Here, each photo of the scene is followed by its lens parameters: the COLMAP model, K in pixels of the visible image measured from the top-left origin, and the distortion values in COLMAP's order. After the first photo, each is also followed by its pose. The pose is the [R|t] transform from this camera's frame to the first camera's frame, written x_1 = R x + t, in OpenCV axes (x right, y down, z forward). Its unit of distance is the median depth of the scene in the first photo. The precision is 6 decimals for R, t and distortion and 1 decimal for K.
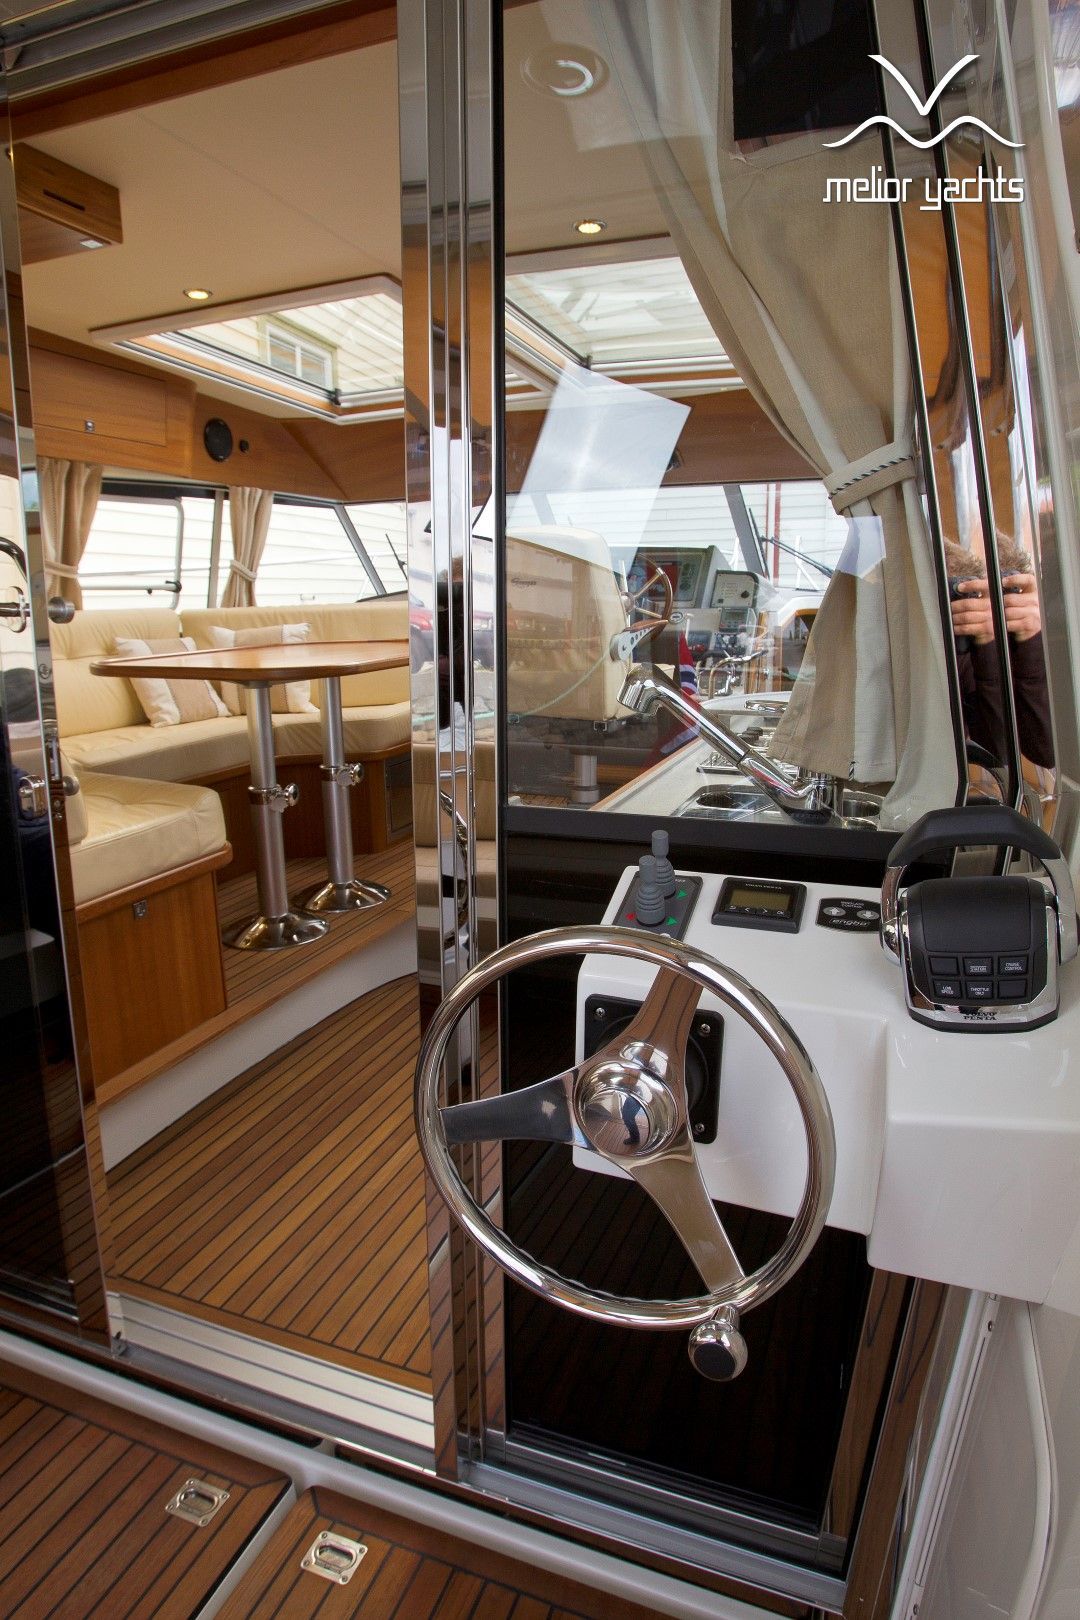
lens RADIAL K [[925.8, 0, 540.9], [0, 925.8, 792.0], [0, 0, 1]] dist [-0.024885, 0.000528]
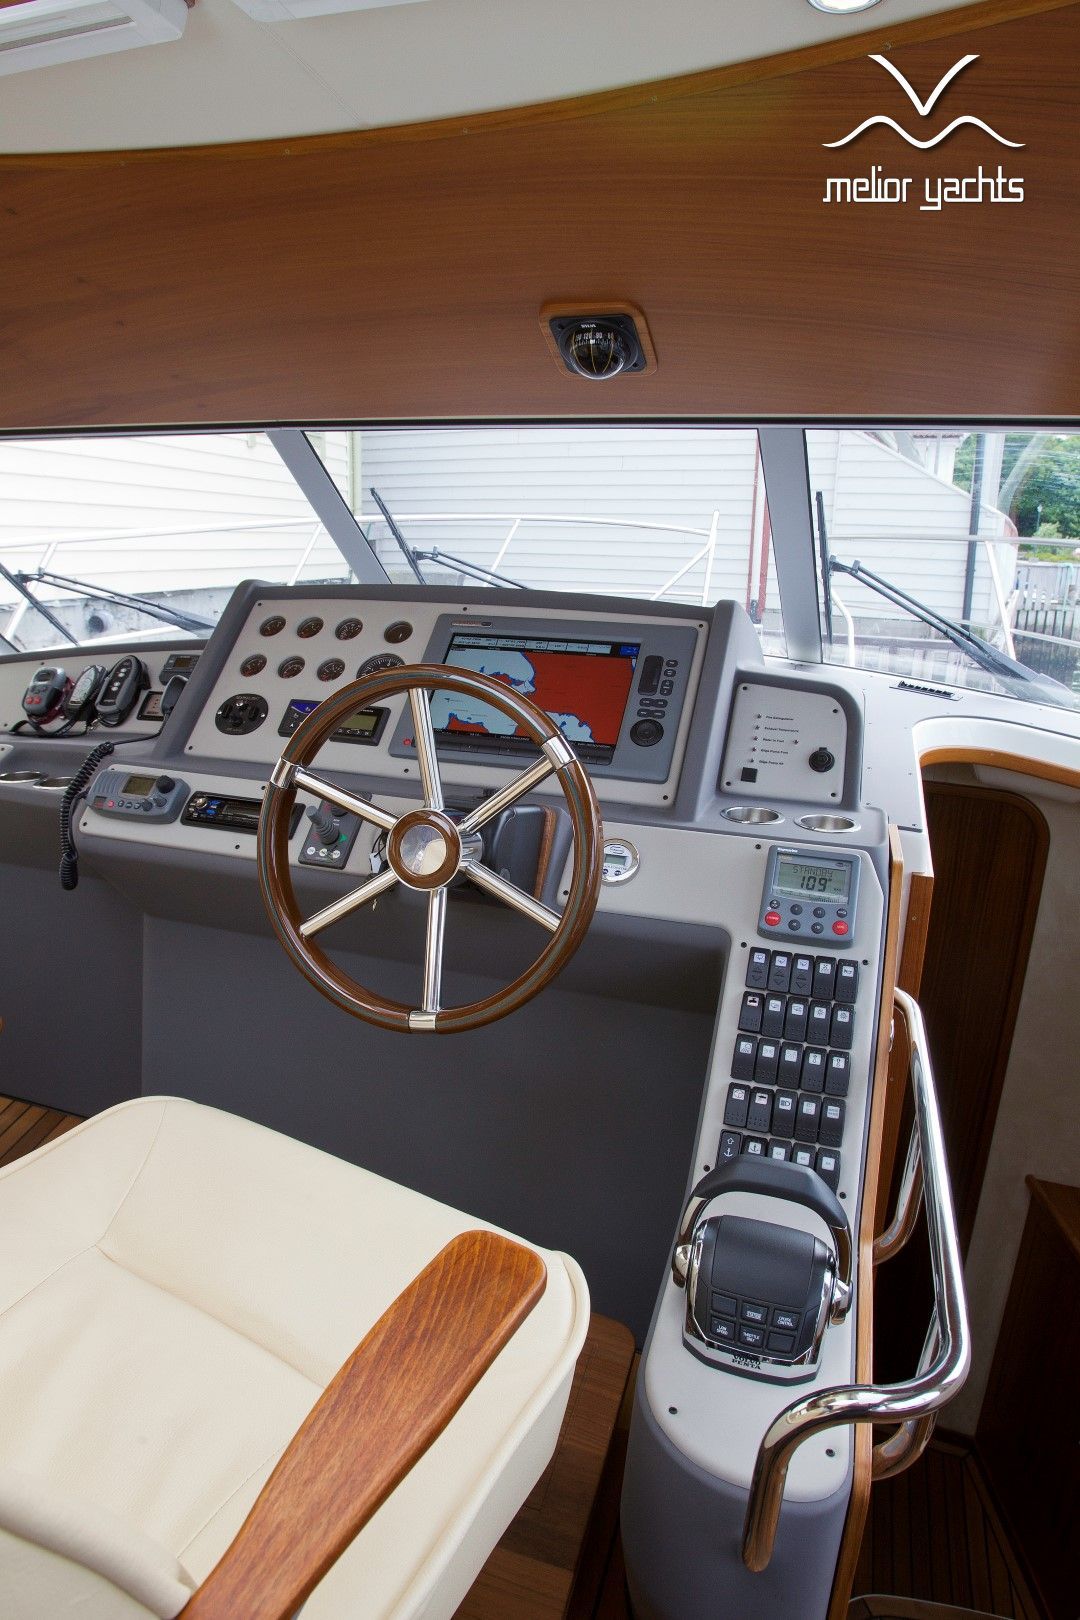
lens RADIAL K [[929.4, 0, 525.9], [0, 929.4, 829.8], [0, 0, 1]] dist [-0.059180, 0.002713]
pose [[0.998505, 0.023067, 0.049552, 0.098872], [-0.027652, 0.995195, 0.093929, -0.223920], [-0.047147, -0.095159, 0.994345, 0.683921]]
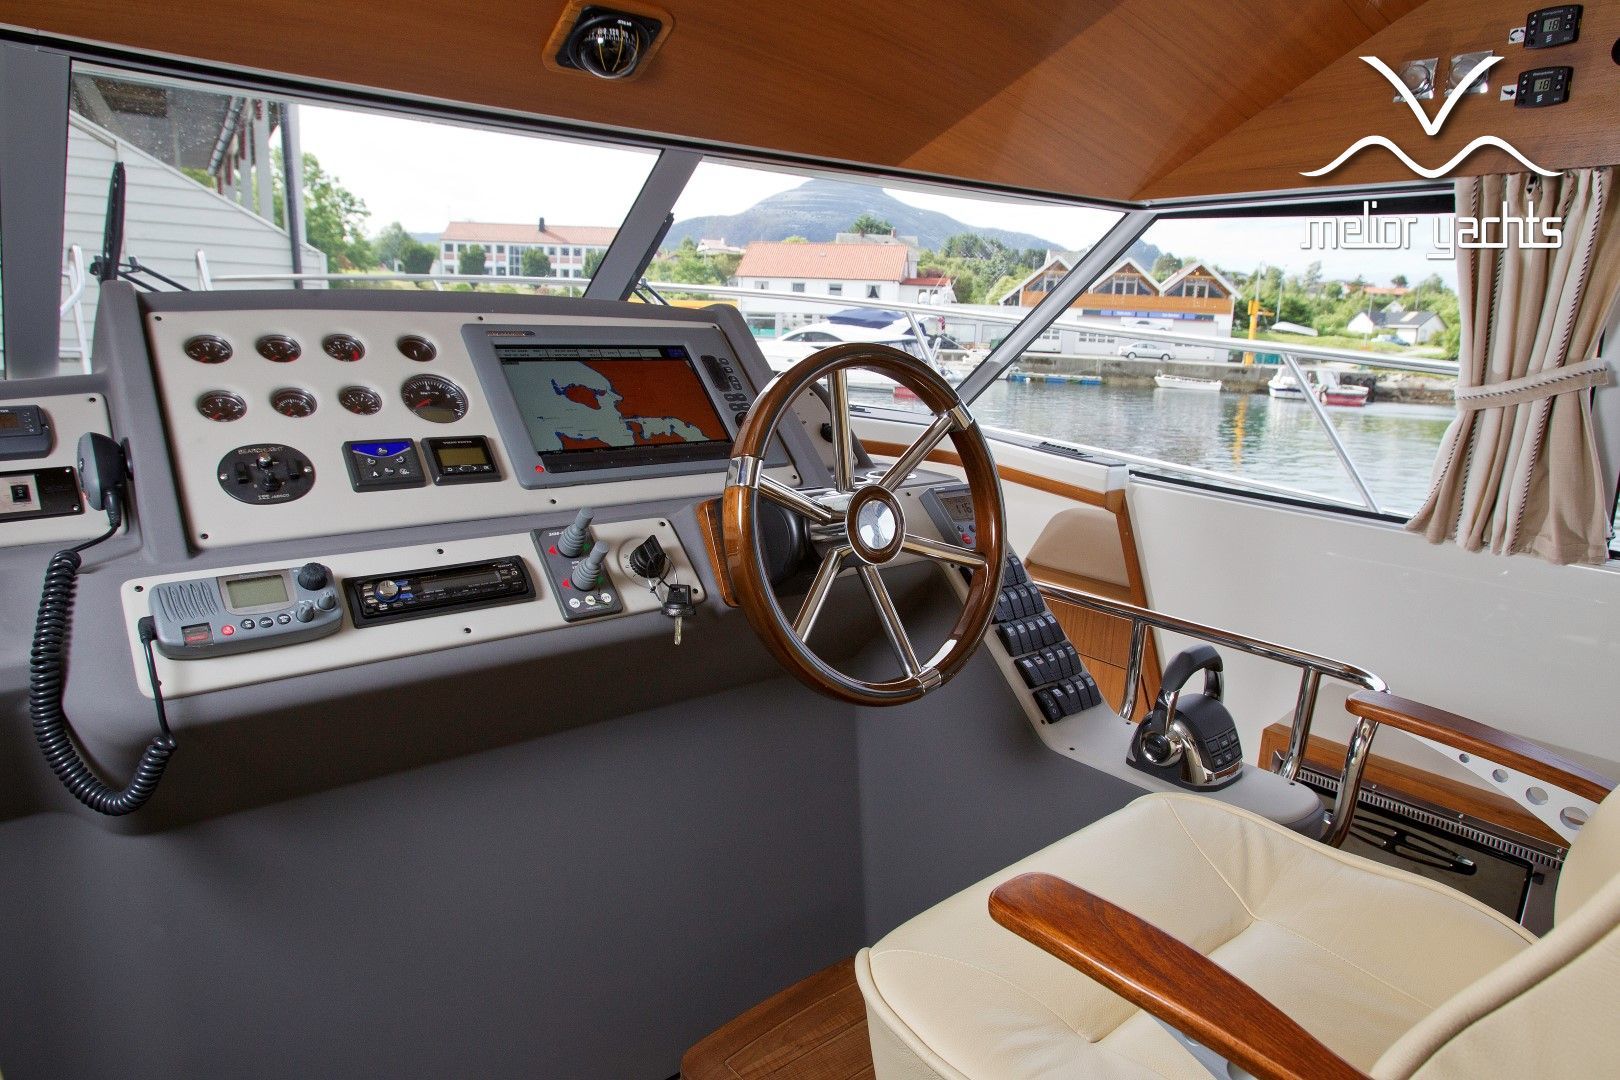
lens RADIAL K [[980.0, 0, 780.2], [0, 980.0, 540.2], [0, 0, 1]] dist [-0.075773, 0.053517]
pose [[0.499424, -0.161345, 0.851201, -0.165580], [0.140091, 0.984615, 0.104439, -0.222199], [-0.854956, 0.067087, 0.514344, 0.817771]]
